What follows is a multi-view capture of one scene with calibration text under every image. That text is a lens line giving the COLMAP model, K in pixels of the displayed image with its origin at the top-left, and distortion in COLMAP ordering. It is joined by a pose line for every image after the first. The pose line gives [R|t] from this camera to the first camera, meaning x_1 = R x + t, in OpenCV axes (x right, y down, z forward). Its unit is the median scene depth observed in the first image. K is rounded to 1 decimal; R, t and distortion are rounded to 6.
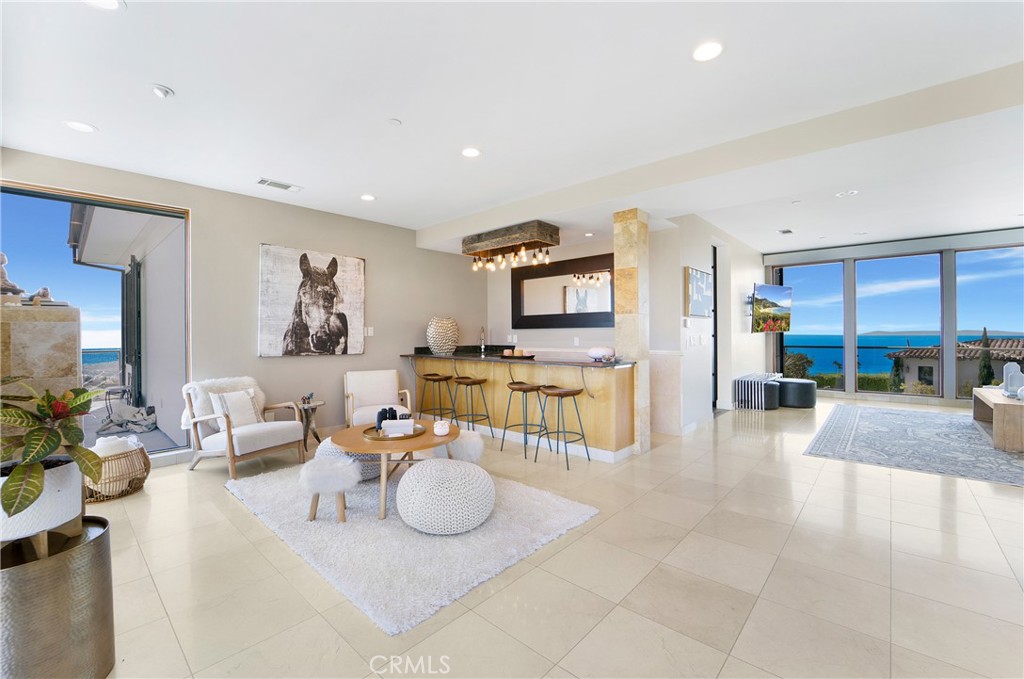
lens RADIAL K [[424.1, 0, 502.5], [0, 424.1, 334.6], [0, 0, 1]] dist [-0.014640, 0.000303]
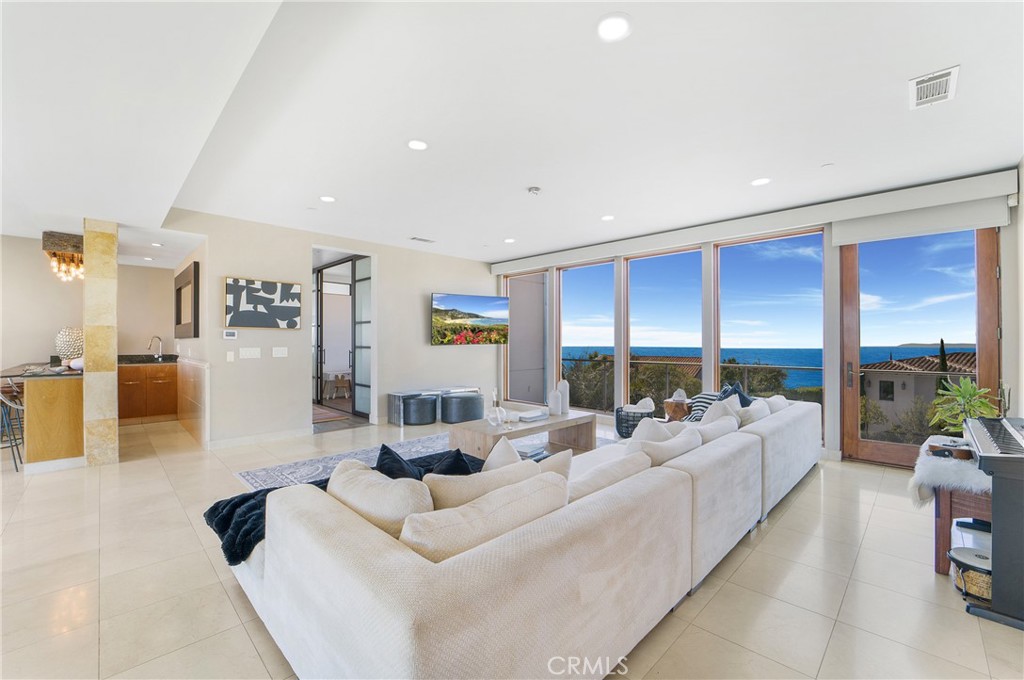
lens RADIAL K [[424.1, 0, 515.4], [0, 424.1, 341.0], [0, 0, 1]] dist [-0.014640, 0.000303]
pose [[0.998847, 0.007150, -0.047470, 1.124523], [-0.007436, 0.999955, -0.005860, -0.010629], [0.047425, 0.006206, 0.998856, 0.043085]]
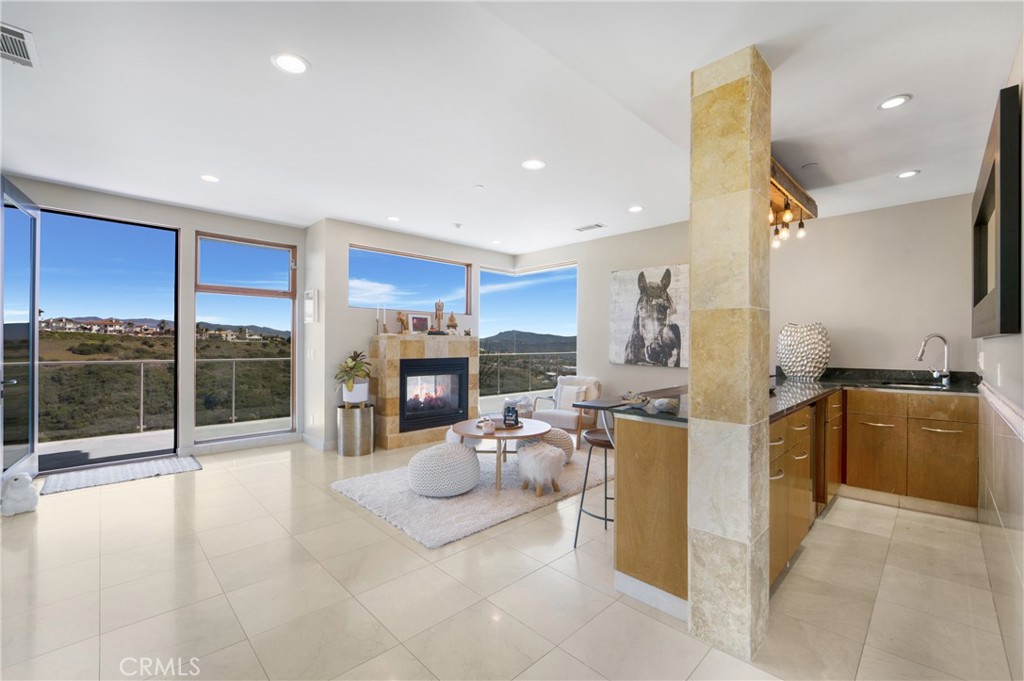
lens RADIAL K [[424.1, 0, 512.9], [0, 424.1, 344.9], [0, 0, 1]] dist [-0.014640, 0.000303]
pose [[-0.052431, 0.012092, -0.998551, 0.614435], [-0.001379, 0.999925, 0.012181, -0.014792], [0.998624, 0.002015, -0.052411, 0.687818]]
